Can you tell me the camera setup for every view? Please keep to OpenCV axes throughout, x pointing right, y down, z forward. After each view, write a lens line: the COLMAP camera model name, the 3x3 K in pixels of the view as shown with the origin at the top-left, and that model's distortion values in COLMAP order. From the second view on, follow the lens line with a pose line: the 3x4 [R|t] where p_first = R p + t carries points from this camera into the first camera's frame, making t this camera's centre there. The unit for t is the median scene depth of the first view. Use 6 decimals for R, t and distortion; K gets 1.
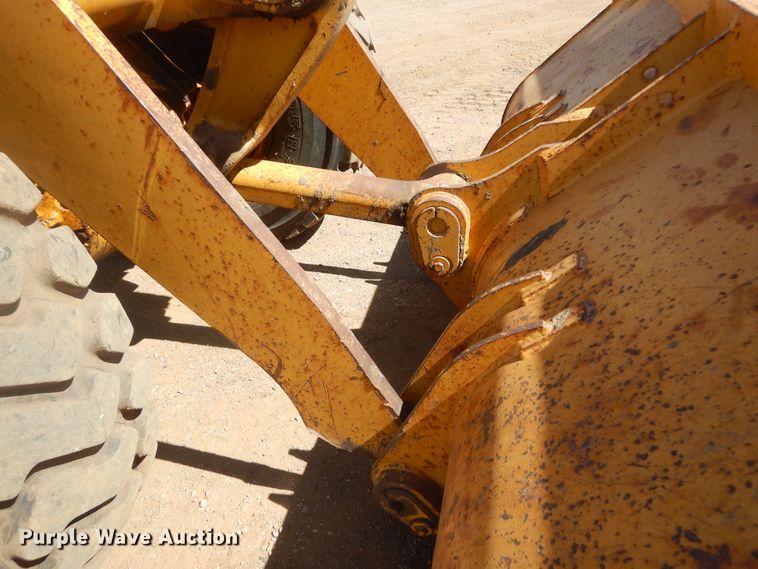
lens RADIAL K [[549.6, 0, 372.8], [0, 549.6, 285.6], [0, 0, 1]] dist [0.011253, 0.000862]
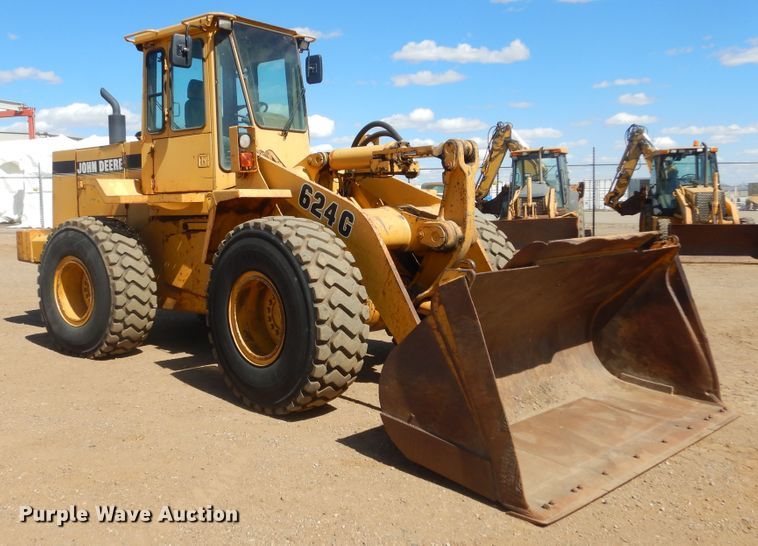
lens RADIAL K [[730.2, 0, 349.2], [0, 730.2, 248.0], [0, 0, 1]] dist [-0.011210, -0.013250]
pose [[0.835645, 0.097872, -0.540480, 1.718988], [-0.343340, 0.861141, -0.374905, 1.303818], [0.428736, 0.498856, 0.753212, -2.508016]]
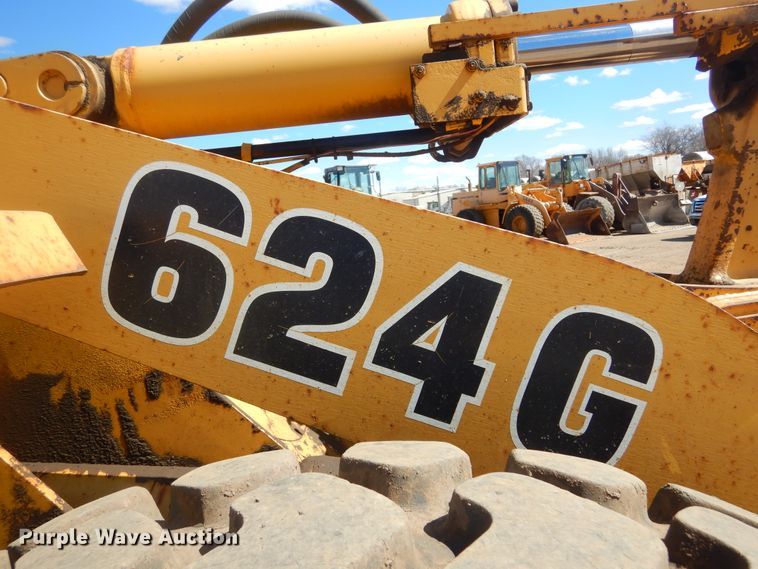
lens RADIAL K [[542.3, 0, 374.4], [0, 542.3, 285.6], [0, 0, 1]] dist [0.016924, 0.000923]
pose [[0.971271, -0.052271, 0.232164, -0.989710], [0.153713, 0.882561, -0.444364, -0.345022], [-0.181672, 0.467284, 0.865240, 0.247315]]
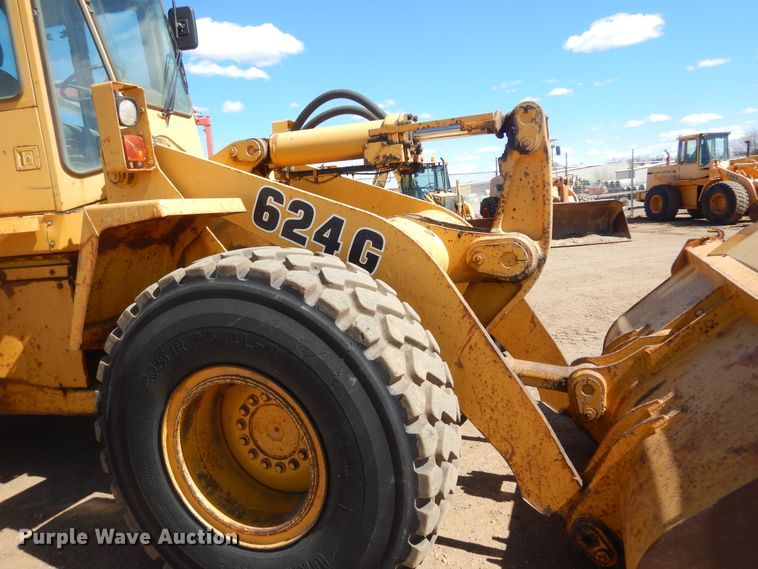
lens RADIAL K [[542.3, 0, 374.4], [0, 542.3, 285.6], [0, 0, 1]] dist [0.016924, 0.000923]
pose [[0.992195, 0.023676, -0.122429, -0.417192], [-0.072375, 0.908856, -0.410783, 0.417369], [0.101545, 0.416437, 0.903476, -0.930129]]
